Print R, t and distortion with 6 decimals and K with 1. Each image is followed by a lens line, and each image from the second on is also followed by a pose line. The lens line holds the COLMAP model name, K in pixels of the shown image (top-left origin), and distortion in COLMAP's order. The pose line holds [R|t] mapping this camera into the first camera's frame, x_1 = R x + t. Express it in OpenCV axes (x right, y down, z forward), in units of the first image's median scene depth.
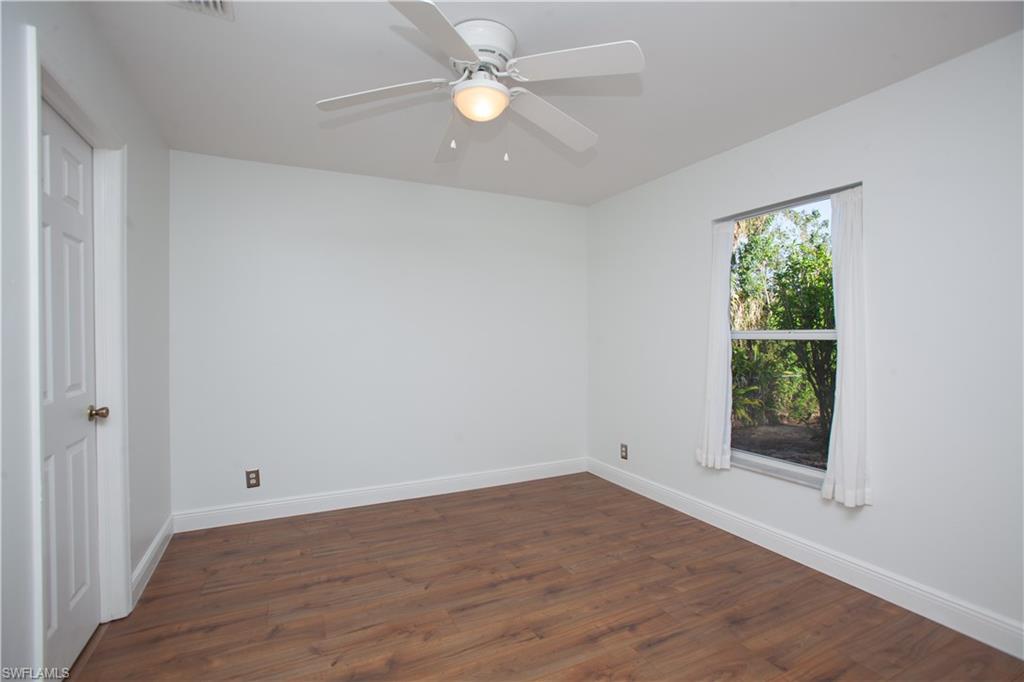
lens RADIAL K [[464.3, 0, 513.3], [0, 464.3, 344.1], [0, 0, 1]] dist [-0.050451, 0.007579]
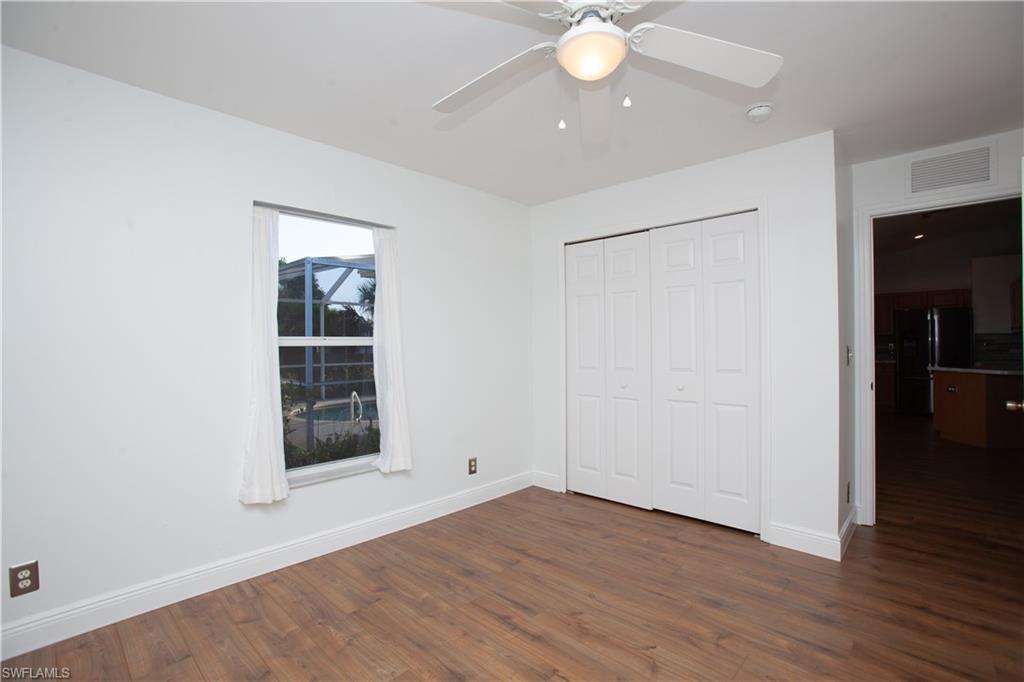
lens RADIAL K [[464.3, 0, 504.9], [0, 464.3, 347.0], [0, 0, 1]] dist [-0.050451, 0.007579]
pose [[-0.331403, -0.004225, 0.943480, -0.640201], [0.017122, 0.999798, 0.010491, -0.013715], [-0.943334, 0.019631, -0.331264, 1.164921]]
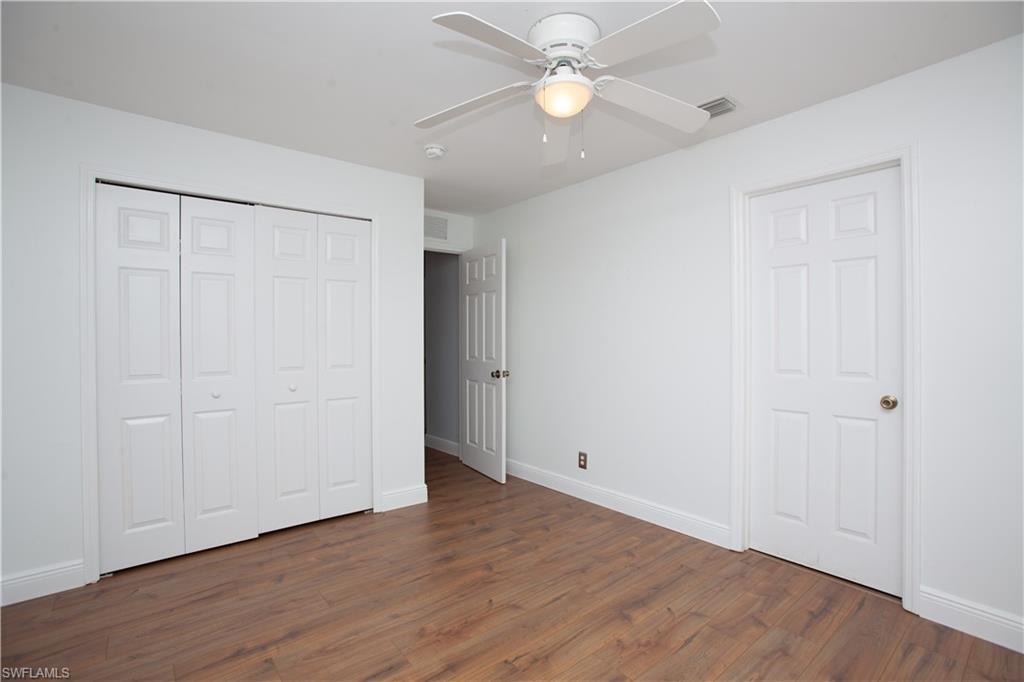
lens RADIAL K [[464.3, 0, 508.7], [0, 464.3, 343.3], [0, 0, 1]] dist [-0.050451, 0.007579]
pose [[-0.977594, 0.004004, -0.210463, 0.208613], [-0.000412, 0.999781, 0.020936, -0.018742], [0.210501, 0.020554, -0.977378, 1.589926]]
